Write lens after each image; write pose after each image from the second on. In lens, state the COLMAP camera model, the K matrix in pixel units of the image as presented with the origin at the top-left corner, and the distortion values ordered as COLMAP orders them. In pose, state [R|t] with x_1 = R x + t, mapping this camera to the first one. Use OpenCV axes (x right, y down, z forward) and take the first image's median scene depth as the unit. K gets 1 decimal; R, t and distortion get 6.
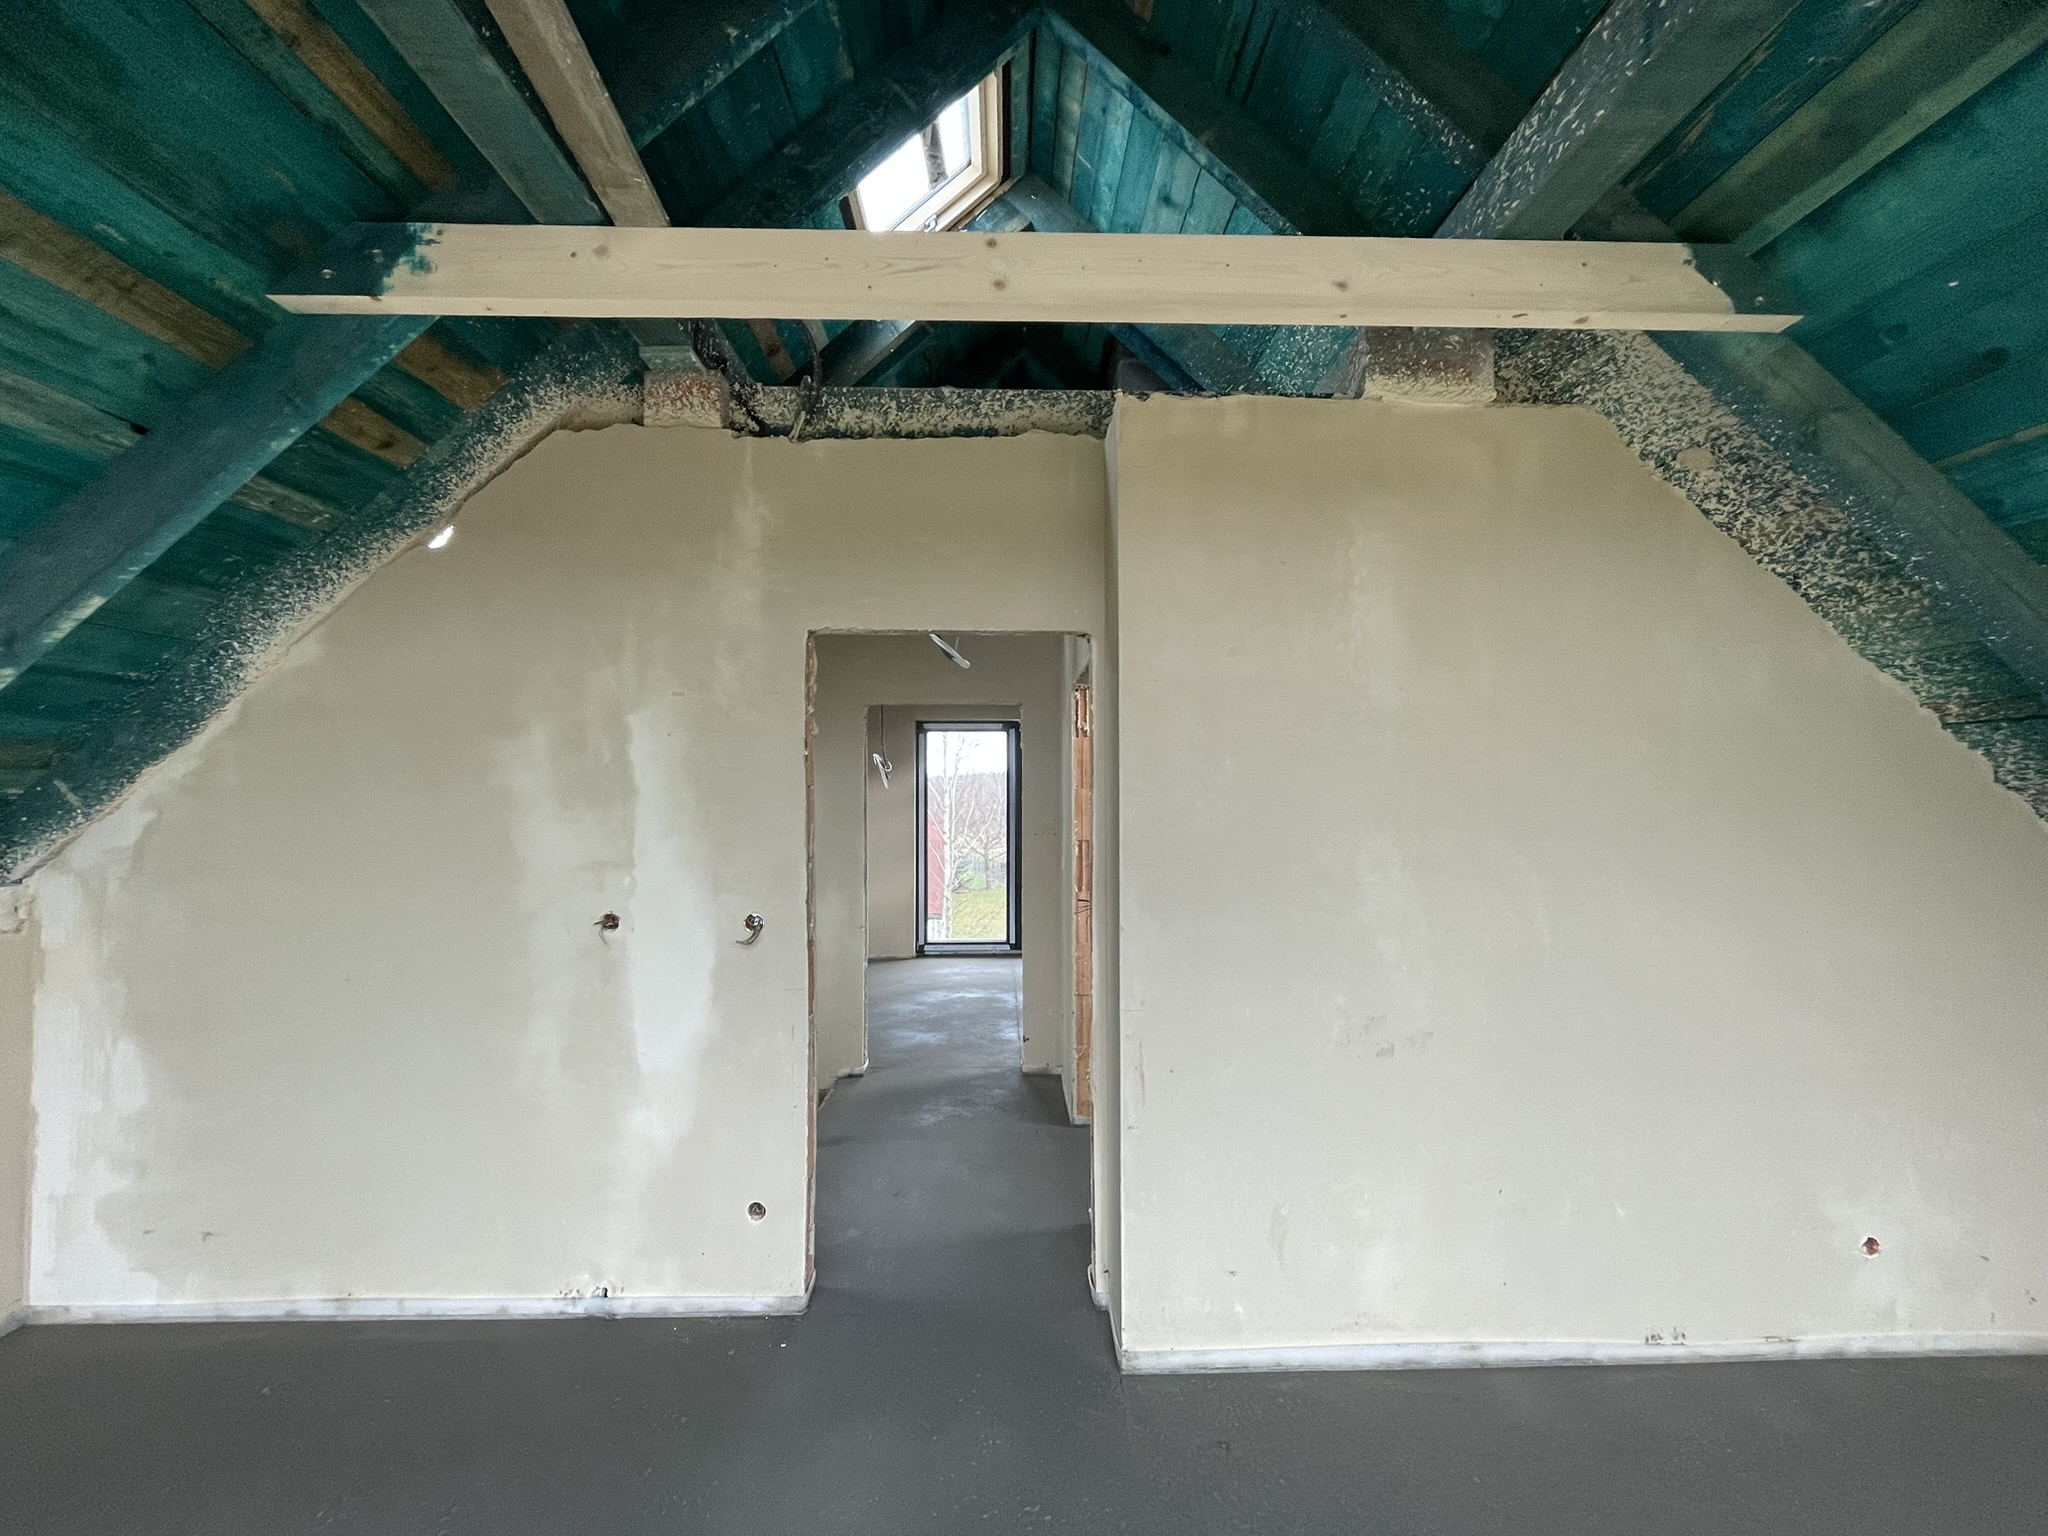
lens RADIAL K [[823.8, 0, 1022.1], [0, 823.8, 773.8], [0, 0, 1]] dist [-0.005481, -0.000594]
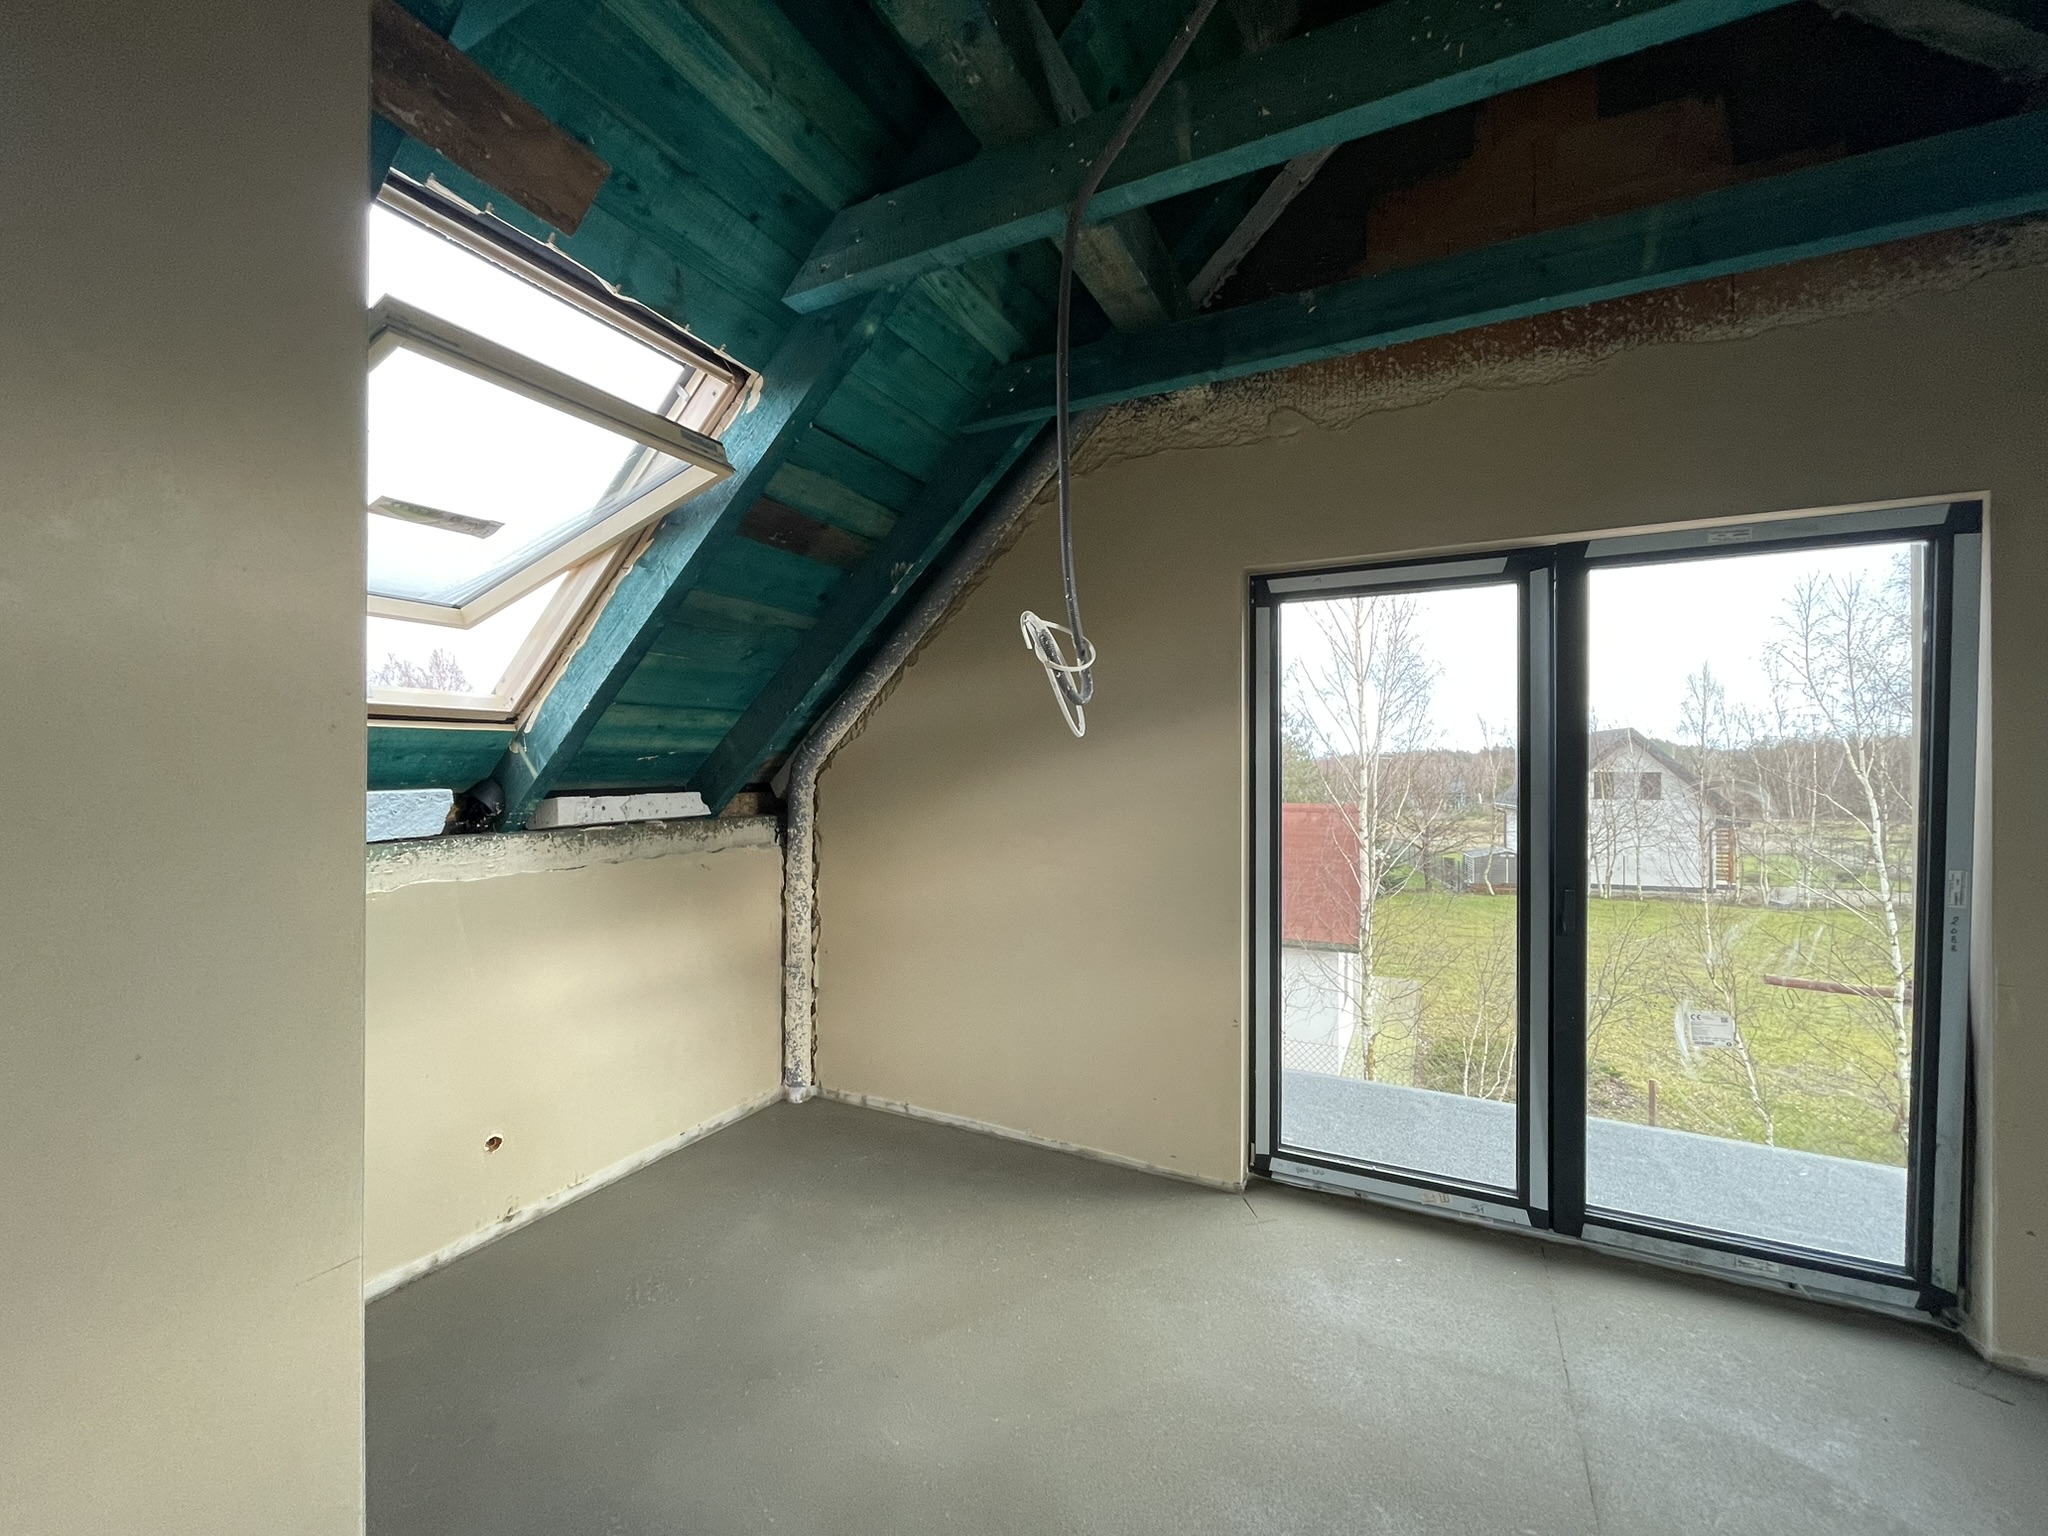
lens RADIAL K [[823.8, 0, 1032.3], [0, 823.8, 776.5], [0, 0, 1]] dist [-0.005481, -0.000594]
pose [[0.878438, 0.002593, -0.477850, -0.033288], [0.012128, 0.999542, 0.027718, 0.018359], [0.477703, -0.030144, 0.878004, 0.608988]]
